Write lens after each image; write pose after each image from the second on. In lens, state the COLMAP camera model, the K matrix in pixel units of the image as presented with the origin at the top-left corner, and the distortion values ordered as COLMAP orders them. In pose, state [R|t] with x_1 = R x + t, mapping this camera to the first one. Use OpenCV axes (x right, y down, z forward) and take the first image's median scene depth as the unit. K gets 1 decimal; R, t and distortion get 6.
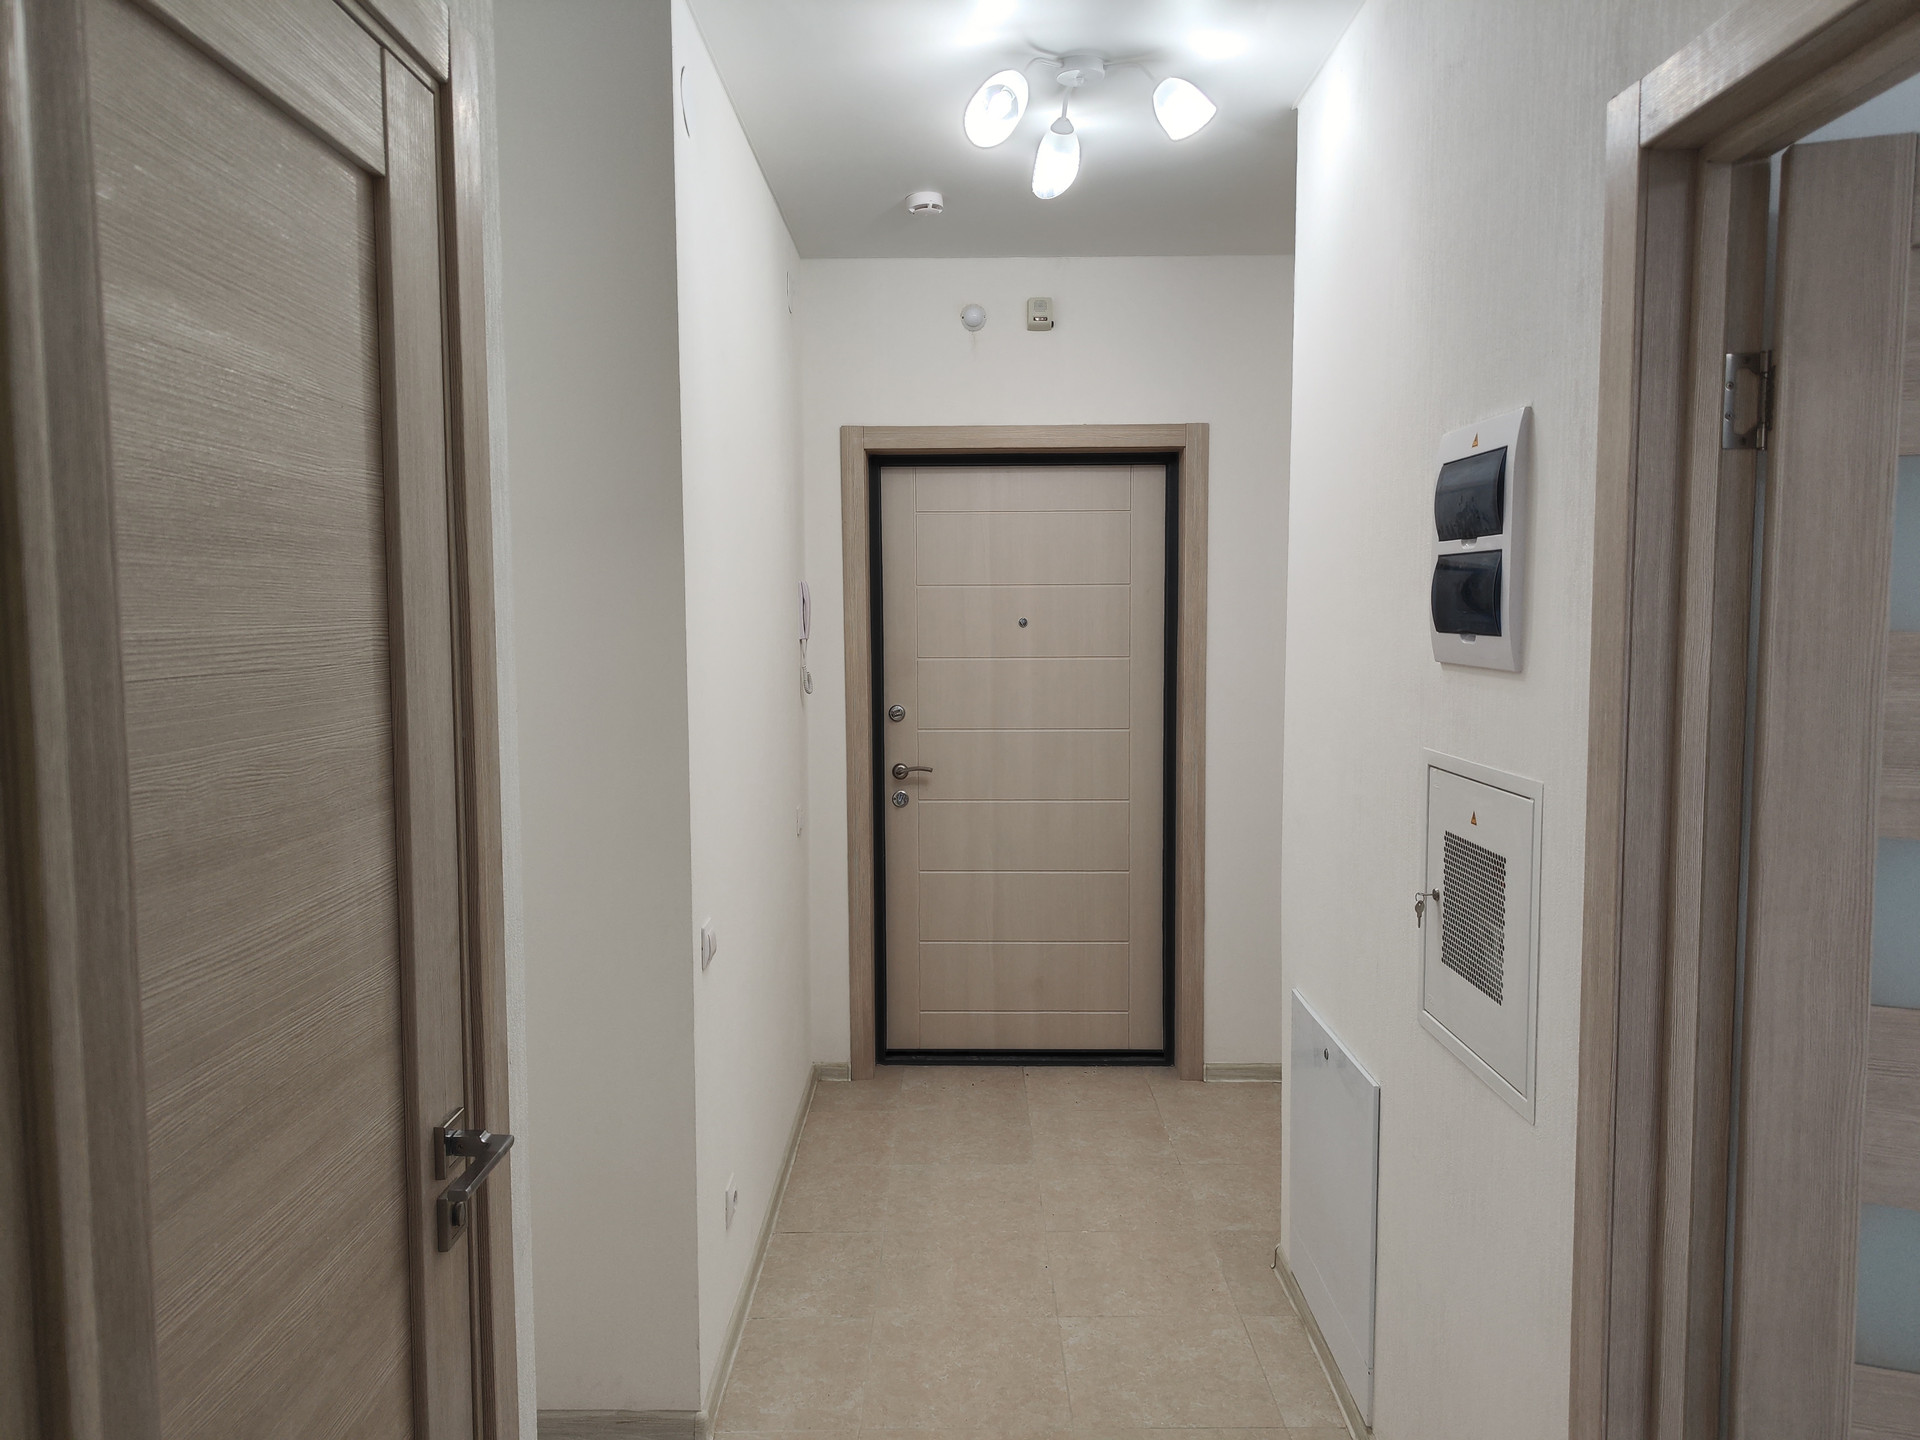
lens RADIAL K [[1346.3, 0, 956.1], [0, 1346.3, 719.9], [0, 0, 1]] dist [0.050988, 0.000805]
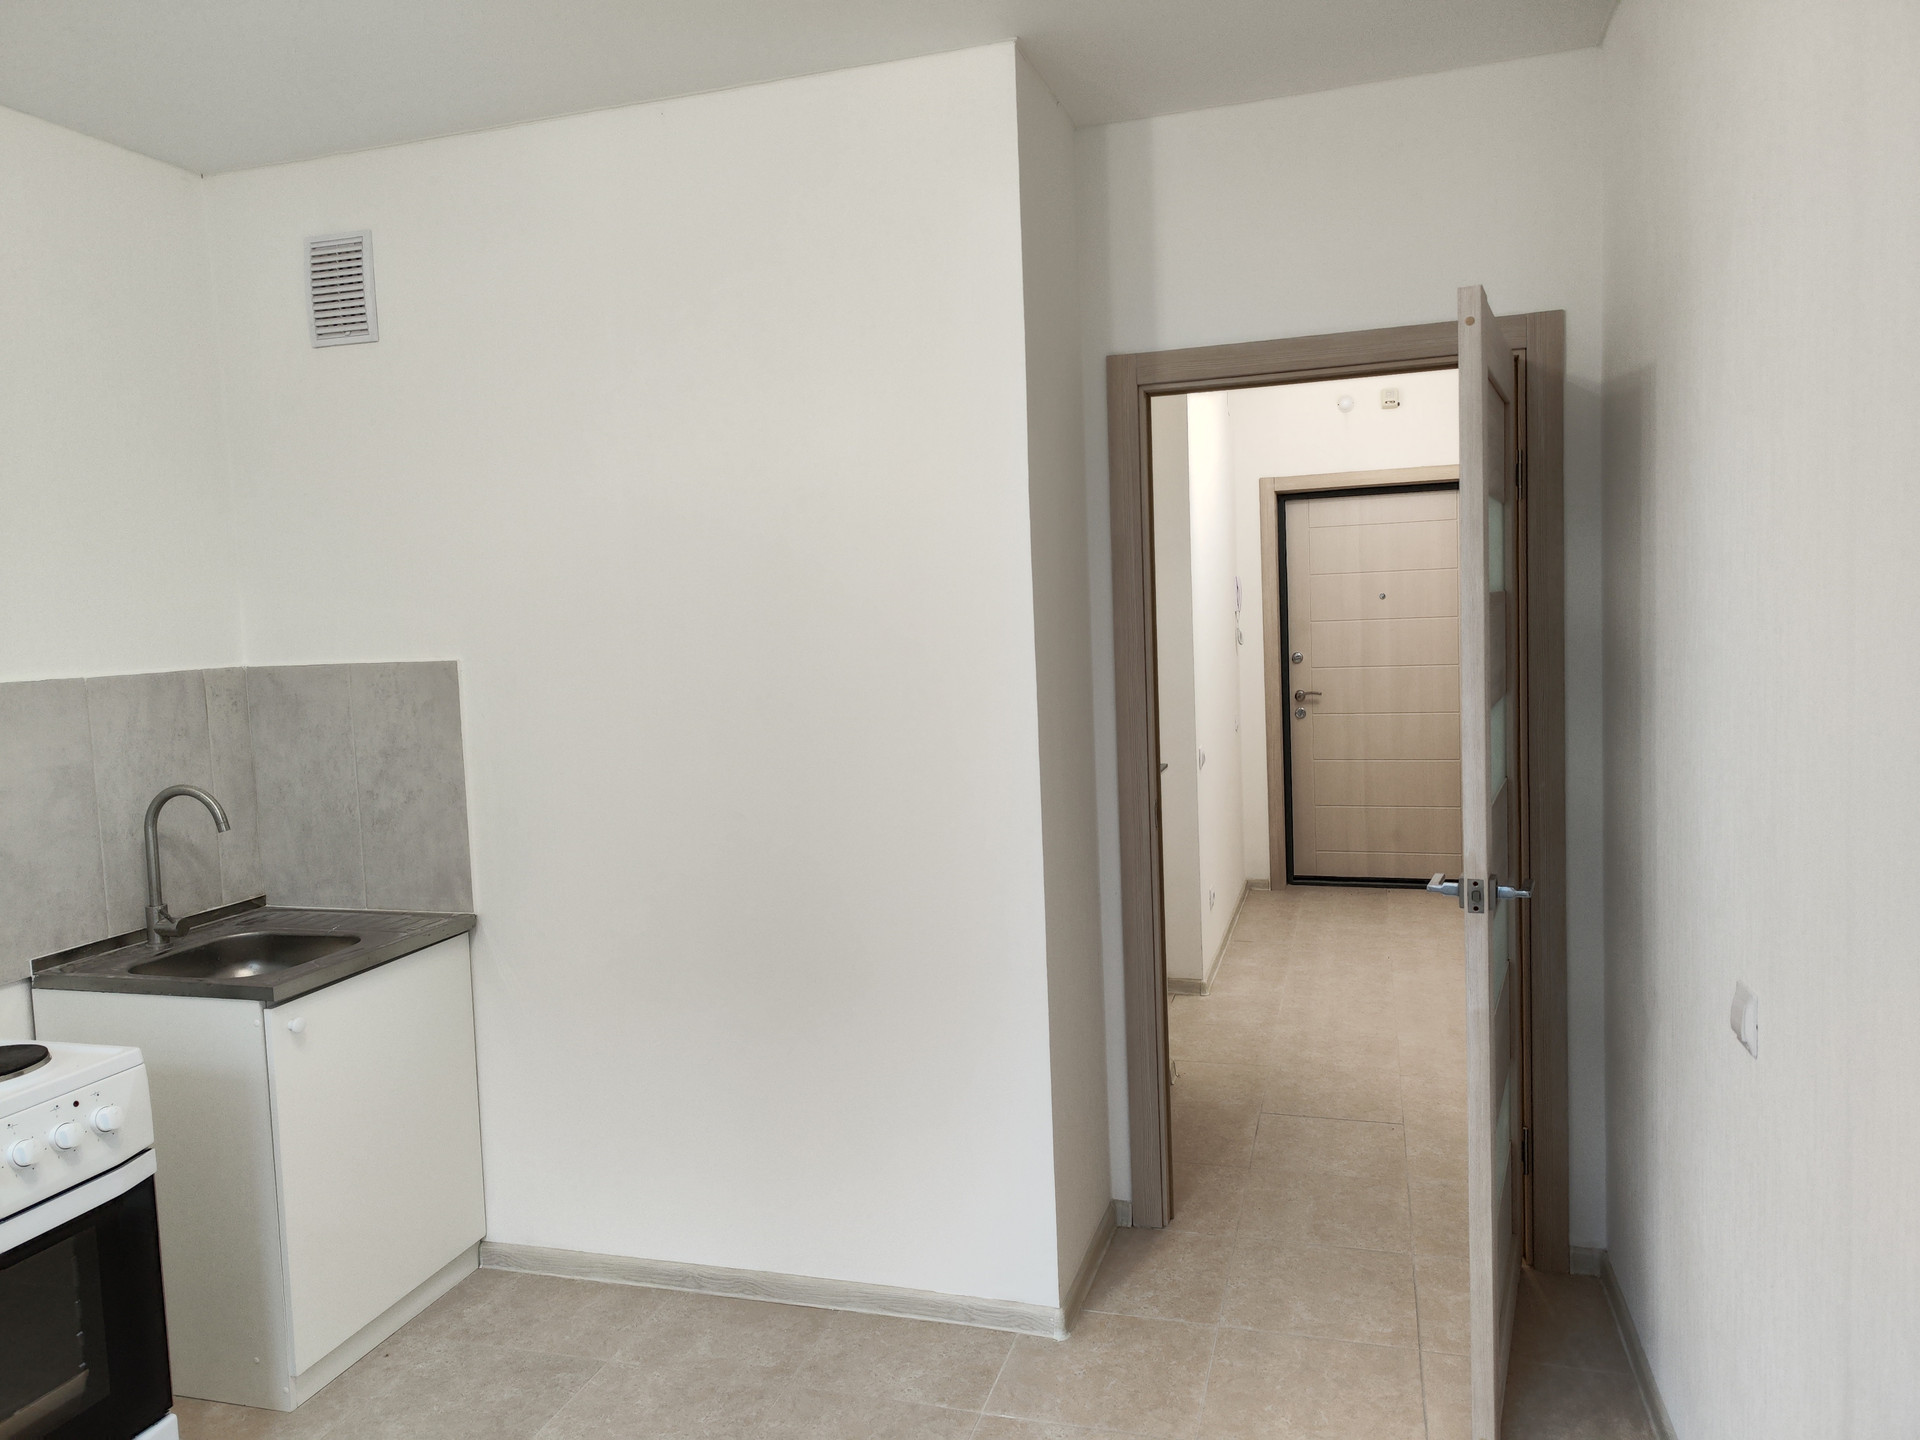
lens RADIAL K [[1346.3, 0, 951.3], [0, 1346.3, 710.8], [0, 0, 1]] dist [0.050988, 0.000805]
pose [[0.956318, -0.012035, -0.292081, 0.029113], [0.011140, 0.999927, -0.004726, 0.059782], [0.292116, 0.001266, 0.956382, -0.615539]]
